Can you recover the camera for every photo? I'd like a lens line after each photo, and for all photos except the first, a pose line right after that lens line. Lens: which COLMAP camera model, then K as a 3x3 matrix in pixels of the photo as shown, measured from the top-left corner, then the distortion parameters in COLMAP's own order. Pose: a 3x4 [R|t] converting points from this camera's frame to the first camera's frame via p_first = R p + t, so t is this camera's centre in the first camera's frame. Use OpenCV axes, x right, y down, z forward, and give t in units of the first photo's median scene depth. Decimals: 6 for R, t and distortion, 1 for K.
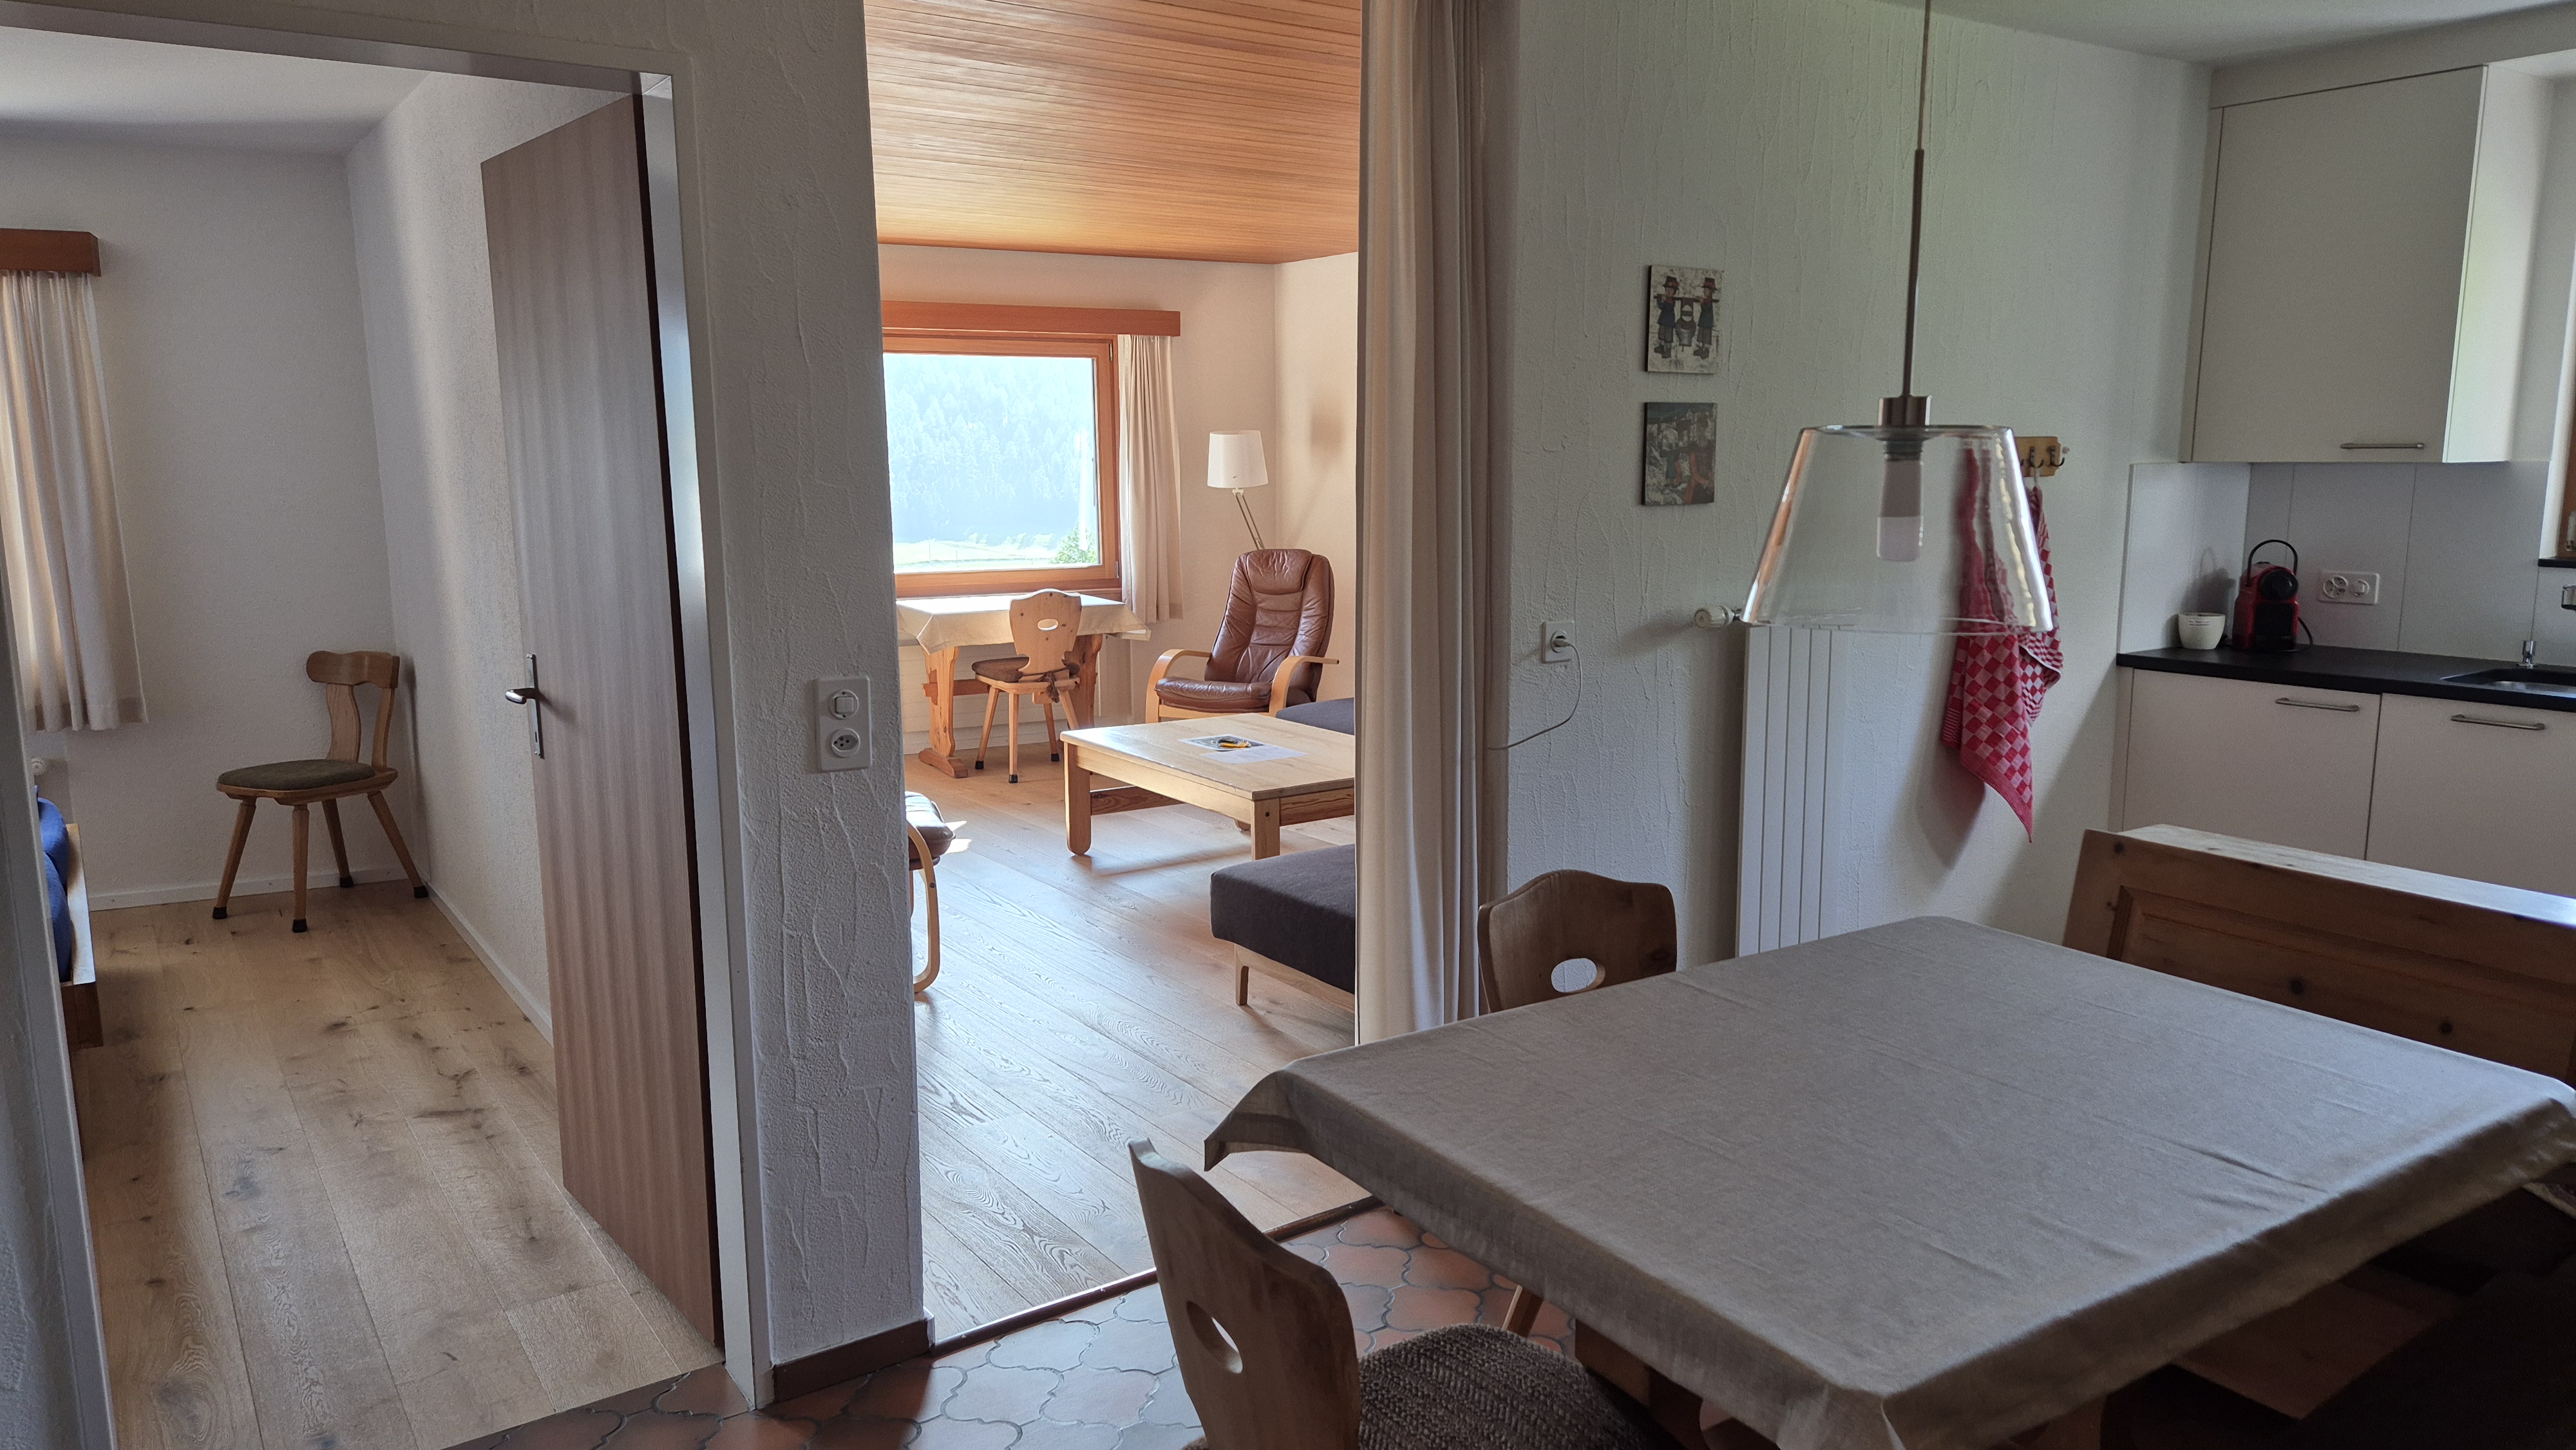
lens RADIAL K [[1721.5, 0, 1291.3], [0, 1721.5, 717.8], [0, 0, 1]] dist [0.034565, -0.000414]
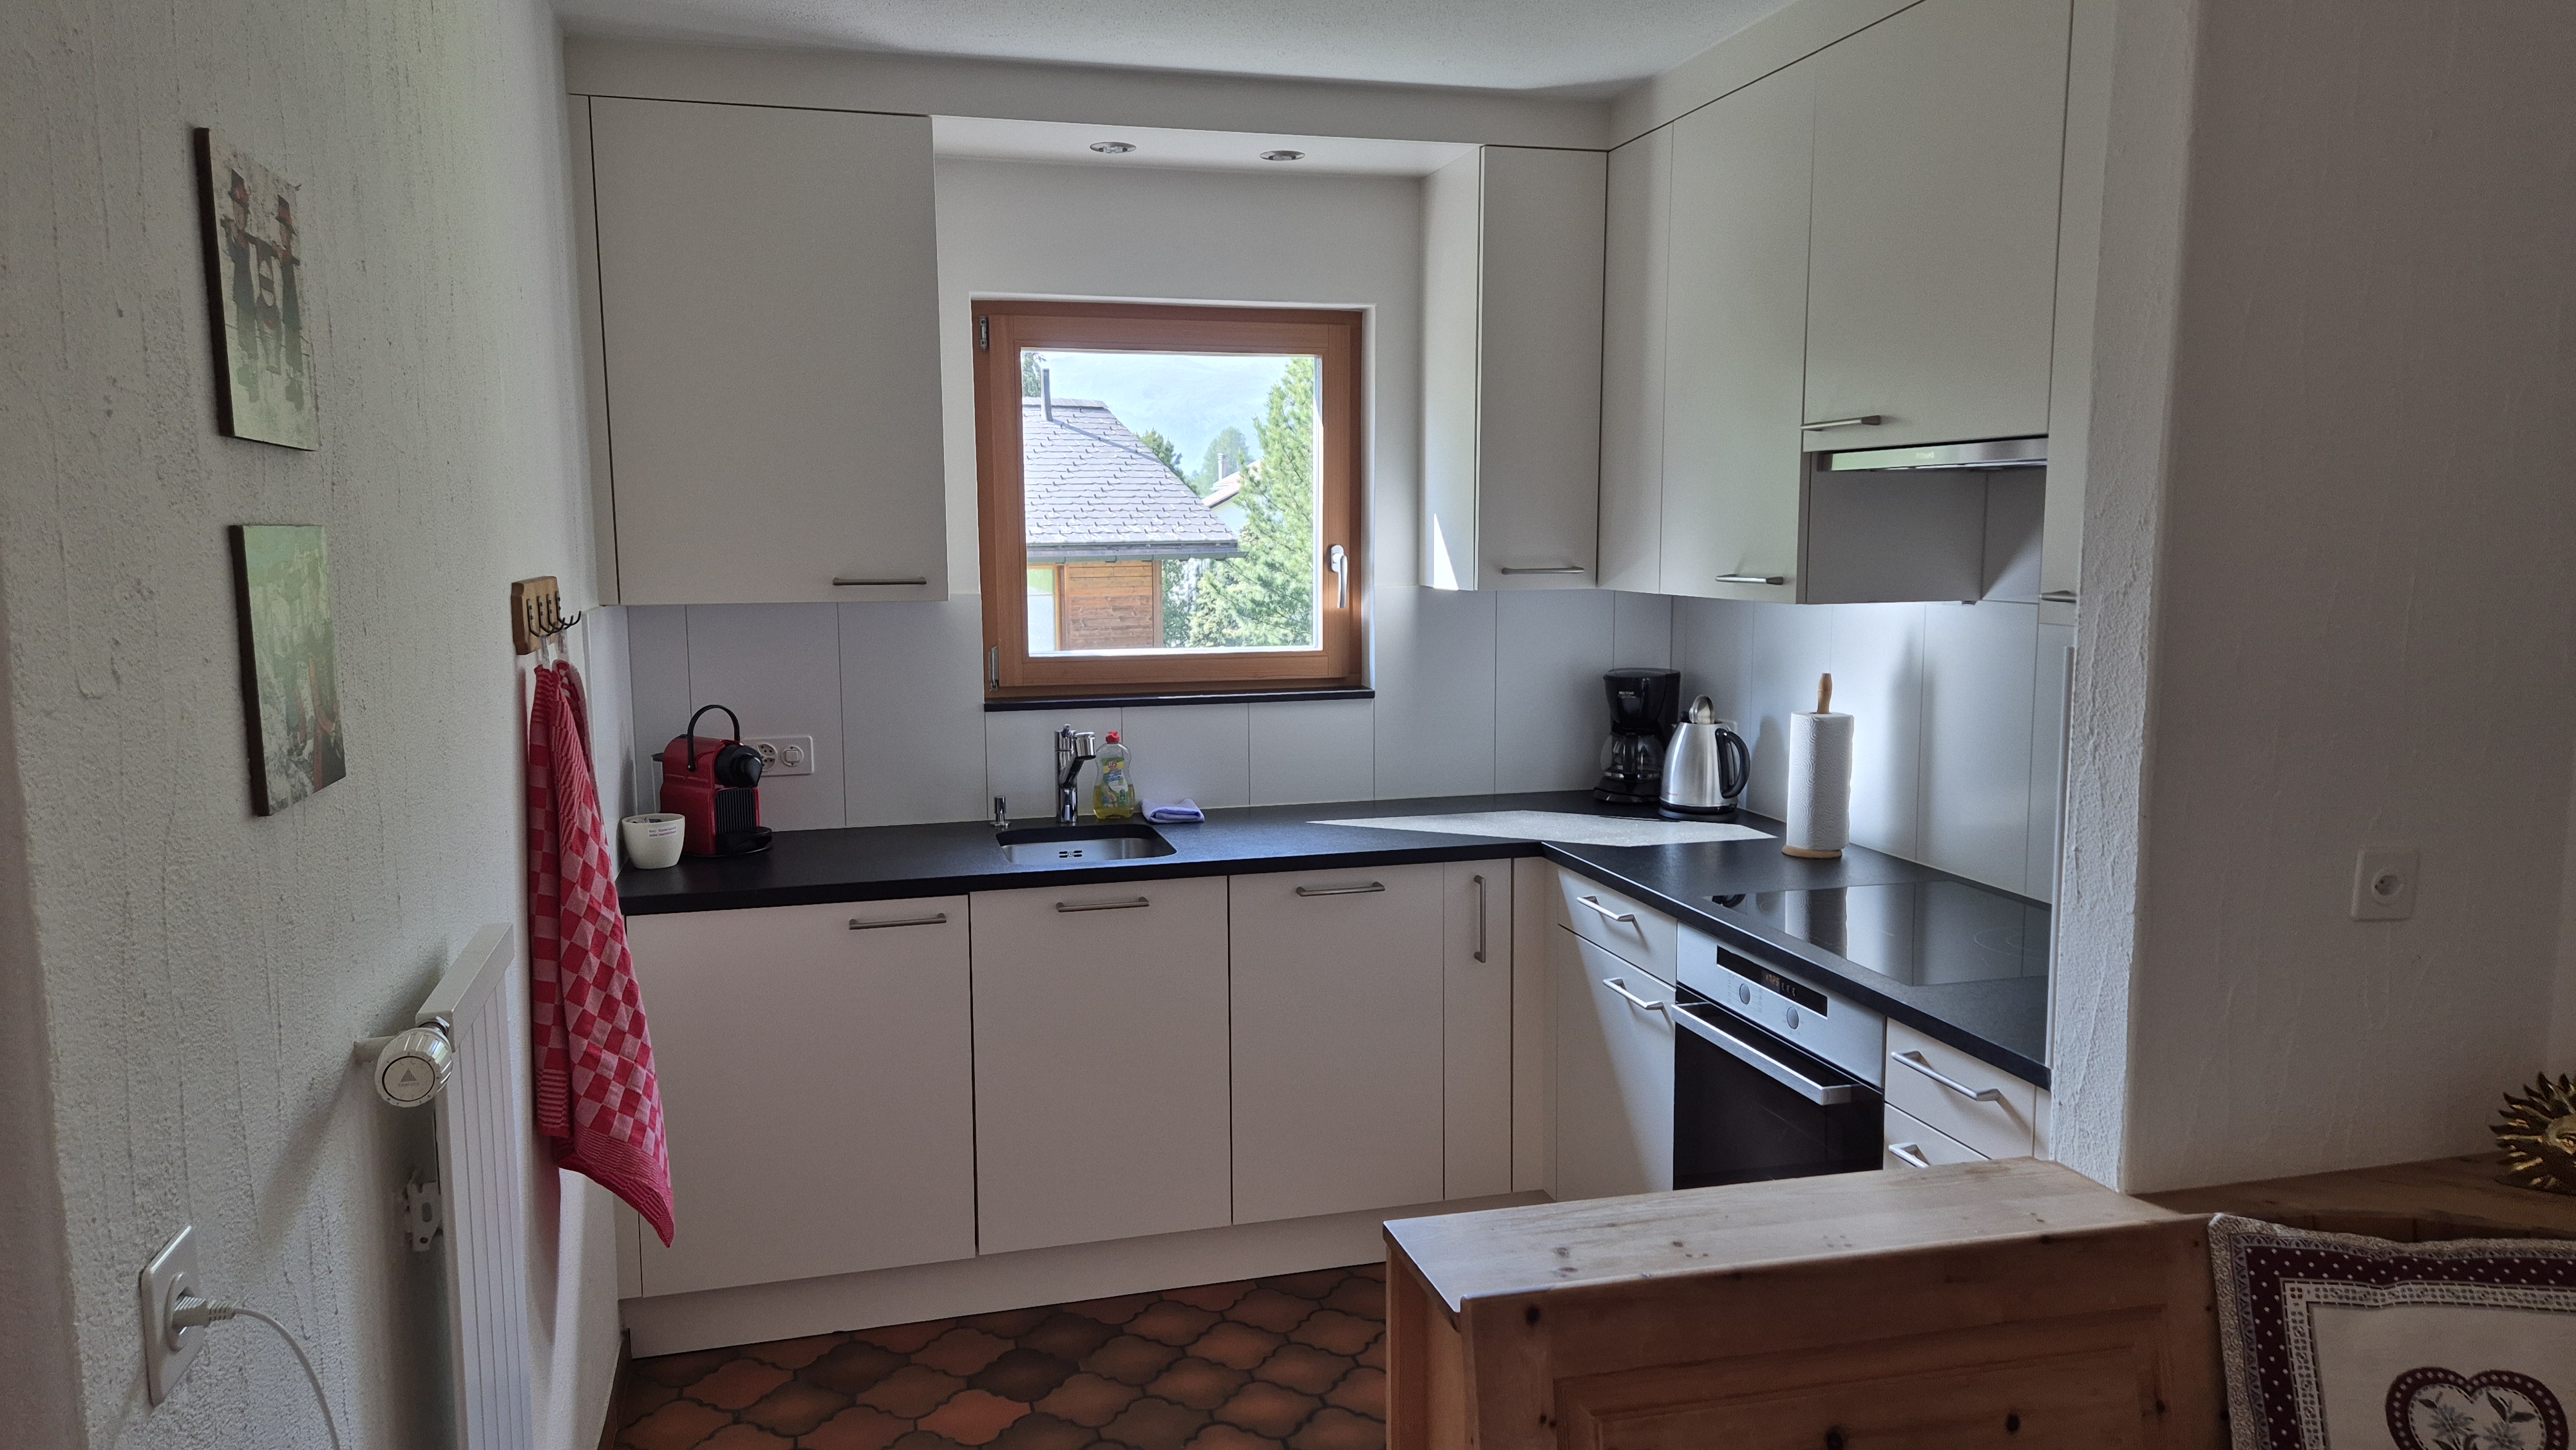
lens RADIAL K [[1721.5, 0, 1286.8], [0, 1721.5, 717.5], [0, 0, 1]] dist [0.034565, -0.000414]
pose [[0.336102, -0.101668, 0.936322, -0.046231], [0.149714, 0.987283, 0.053460, -0.111308], [-0.929850, 0.122213, 0.347049, 0.580009]]
